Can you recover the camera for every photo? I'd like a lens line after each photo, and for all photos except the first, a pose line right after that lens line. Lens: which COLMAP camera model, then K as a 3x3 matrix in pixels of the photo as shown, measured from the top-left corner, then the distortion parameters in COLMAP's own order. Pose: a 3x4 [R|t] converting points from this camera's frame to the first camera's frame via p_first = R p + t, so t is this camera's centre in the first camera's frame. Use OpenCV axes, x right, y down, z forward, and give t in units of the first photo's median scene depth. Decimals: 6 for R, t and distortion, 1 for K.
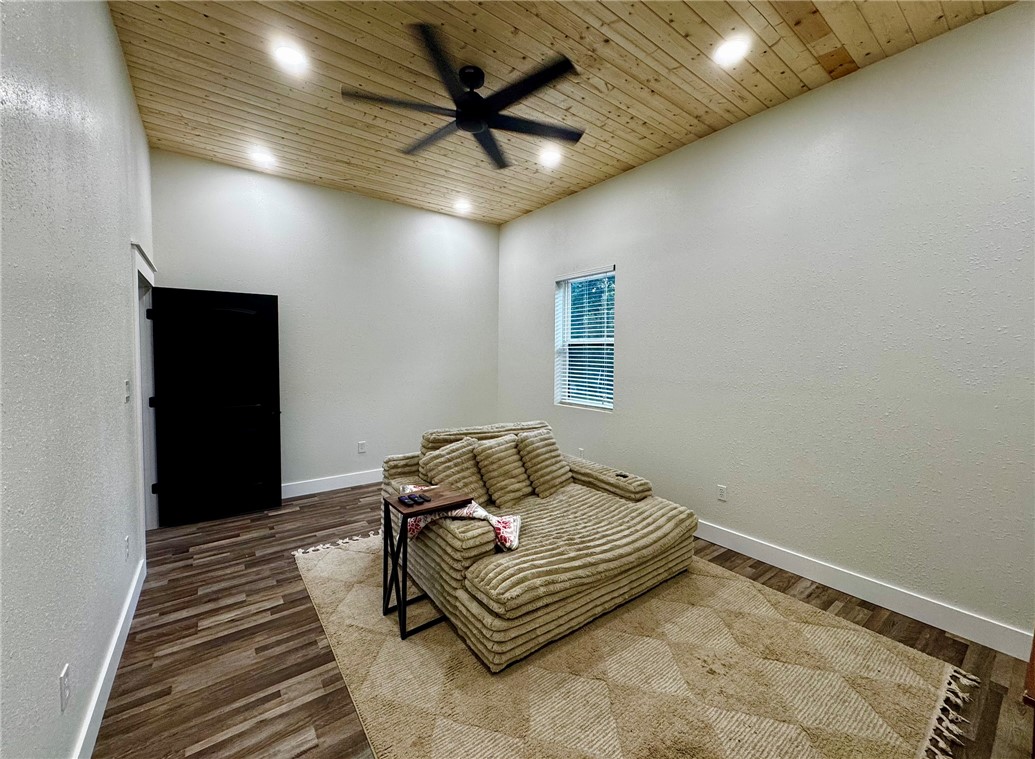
lens RADIAL K [[417.8, 0, 517.5], [0, 417.8, 379.5], [0, 0, 1]] dist [0.000478, -0.000020]
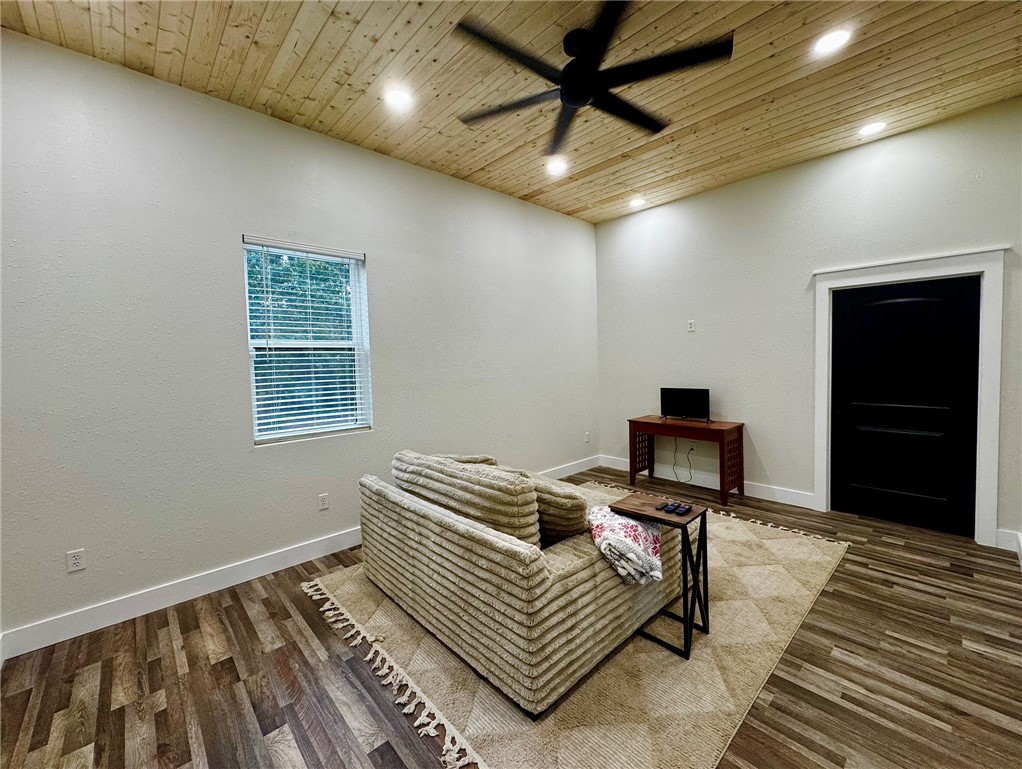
lens RADIAL K [[411.7, 0, 511.0], [0, 411.7, 384.5], [0, 0, 1]] dist [-0.006820, 0.000198]
pose [[-0.106944, -0.064464, 0.992173, -1.176197], [0.087190, 0.993443, 0.073945, -0.092104], [-0.990435, 0.094416, -0.100623, 1.522906]]
